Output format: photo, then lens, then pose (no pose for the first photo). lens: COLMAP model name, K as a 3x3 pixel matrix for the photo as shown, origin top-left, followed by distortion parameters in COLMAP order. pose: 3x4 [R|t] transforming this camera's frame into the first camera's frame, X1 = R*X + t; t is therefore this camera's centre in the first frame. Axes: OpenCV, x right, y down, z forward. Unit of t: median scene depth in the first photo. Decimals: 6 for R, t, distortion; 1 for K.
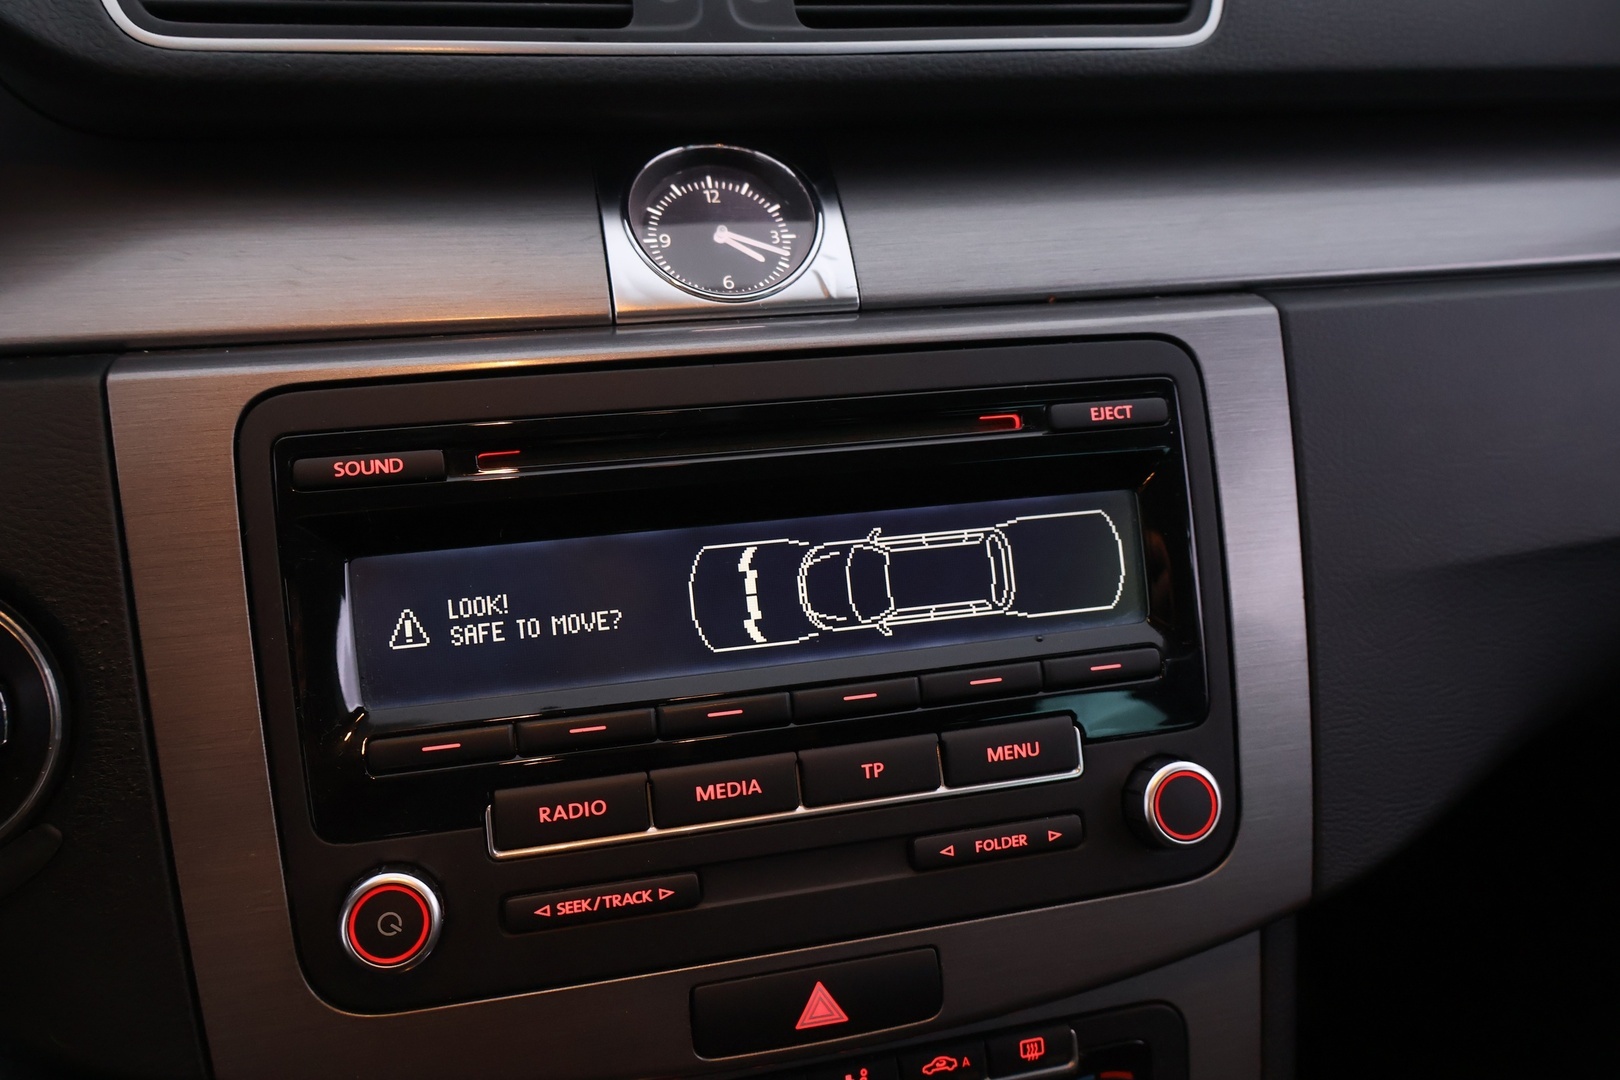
lens RADIAL K [[1382.8, 0, 809.9], [0, 1382.8, 537.5], [0, 0, 1]] dist [0.010108, 0.006746]
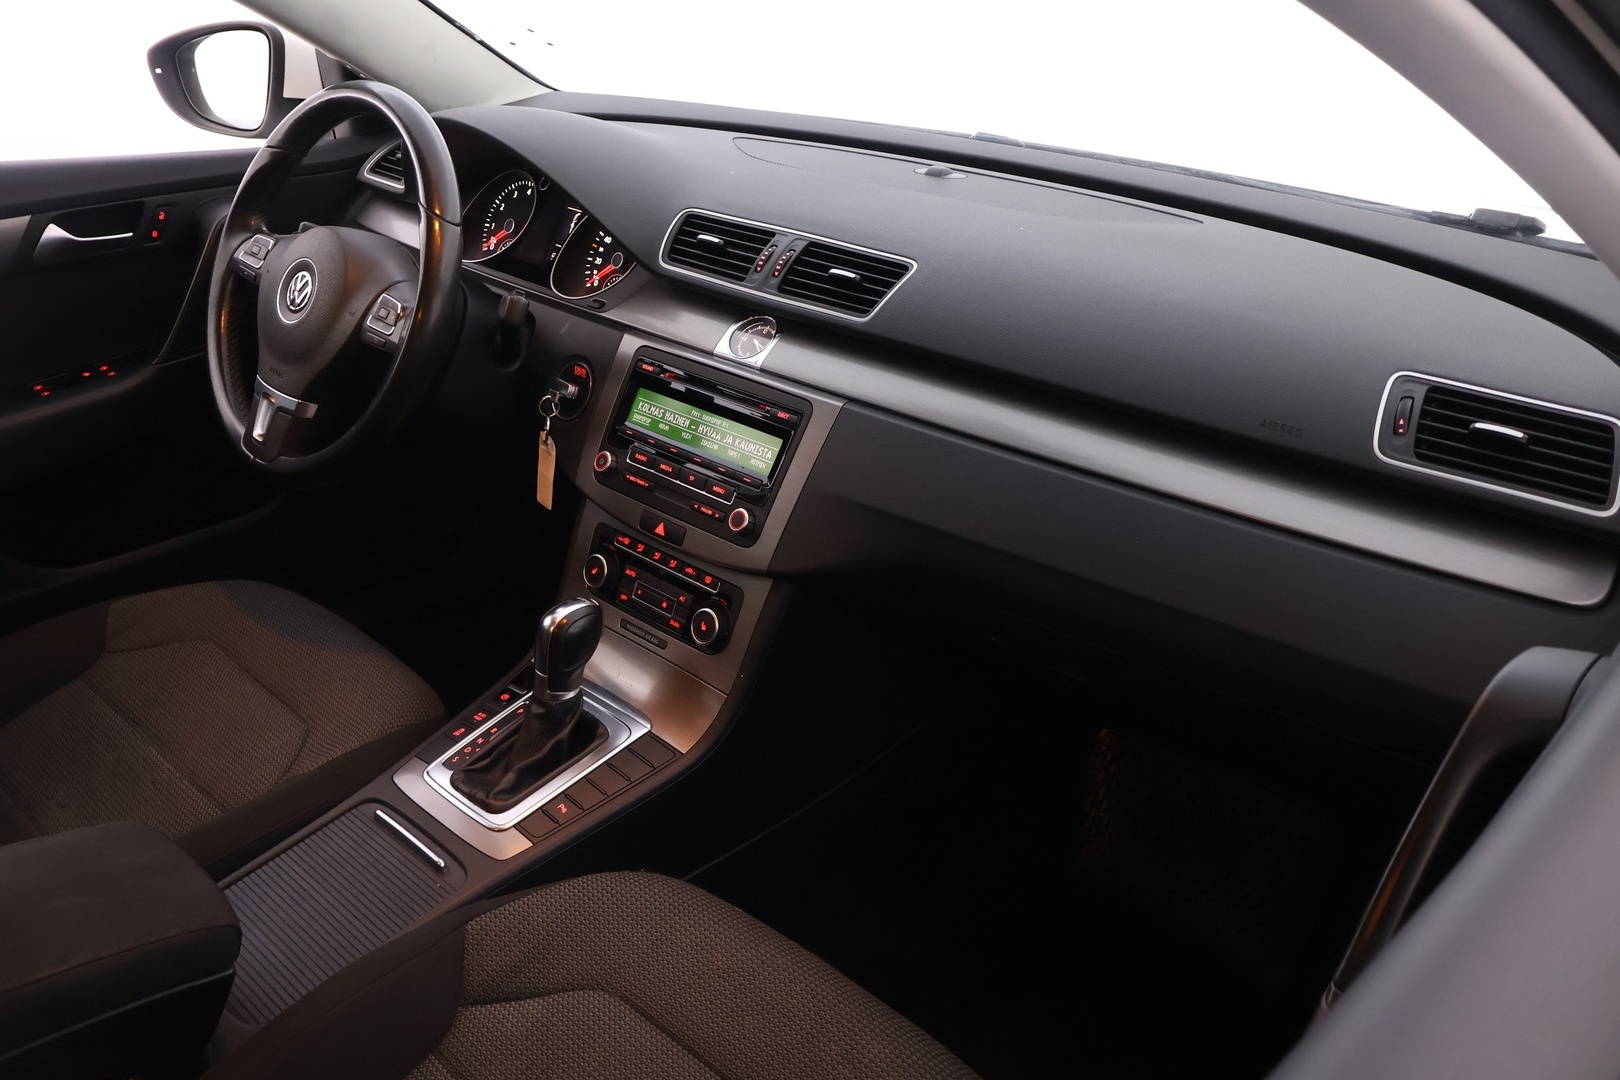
lens RADIAL K [[1382.8, 0, 809.6], [0, 1382.8, 540.8], [0, 0, 1]] dist [0.010108, 0.006746]
pose [[0.525100, 0.338761, -0.780712, 3.044108], [-0.389077, 0.911438, 0.133795, -0.291440], [0.756894, 0.233501, 0.610400, -0.971472]]
